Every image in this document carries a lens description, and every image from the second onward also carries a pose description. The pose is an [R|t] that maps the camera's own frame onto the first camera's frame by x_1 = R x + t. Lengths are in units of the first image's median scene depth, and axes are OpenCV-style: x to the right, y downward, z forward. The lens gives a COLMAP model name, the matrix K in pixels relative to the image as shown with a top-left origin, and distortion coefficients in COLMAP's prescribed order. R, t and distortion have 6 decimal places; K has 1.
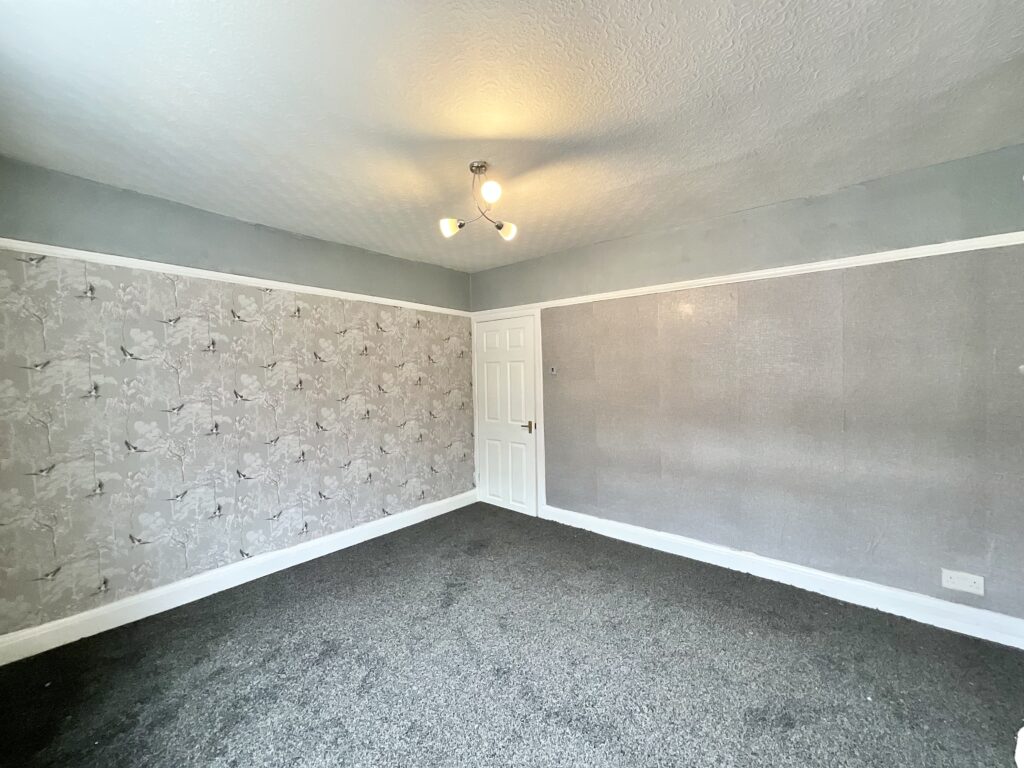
lens RADIAL K [[410.3, 0, 510.8], [0, 410.3, 378.9], [0, 0, 1]] dist [0.000104, 0.000215]
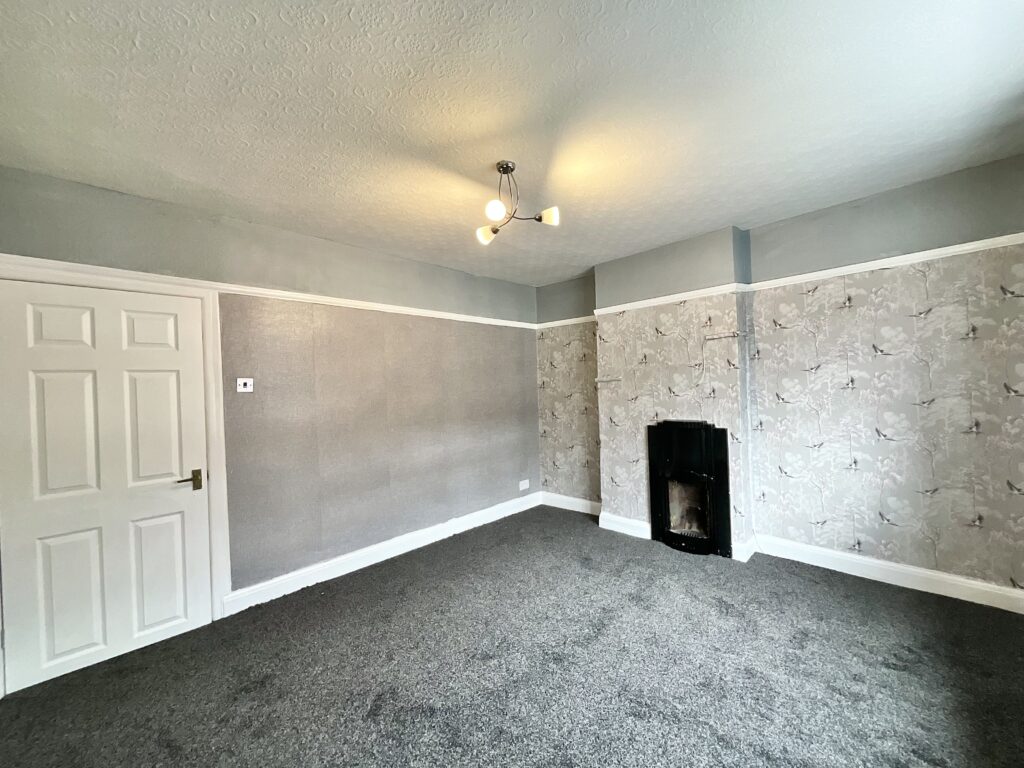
lens RADIAL K [[407.0, 0, 512.0], [0, 407.0, 384.0], [0, 0, 1]] dist [-0.000171, 0.000032]
pose [[0.066042, 0.014840, 0.997707, -0.760568], [0.045871, 0.998787, -0.017892, 0.011536], [-0.996762, 0.046947, 0.065281, 0.703863]]
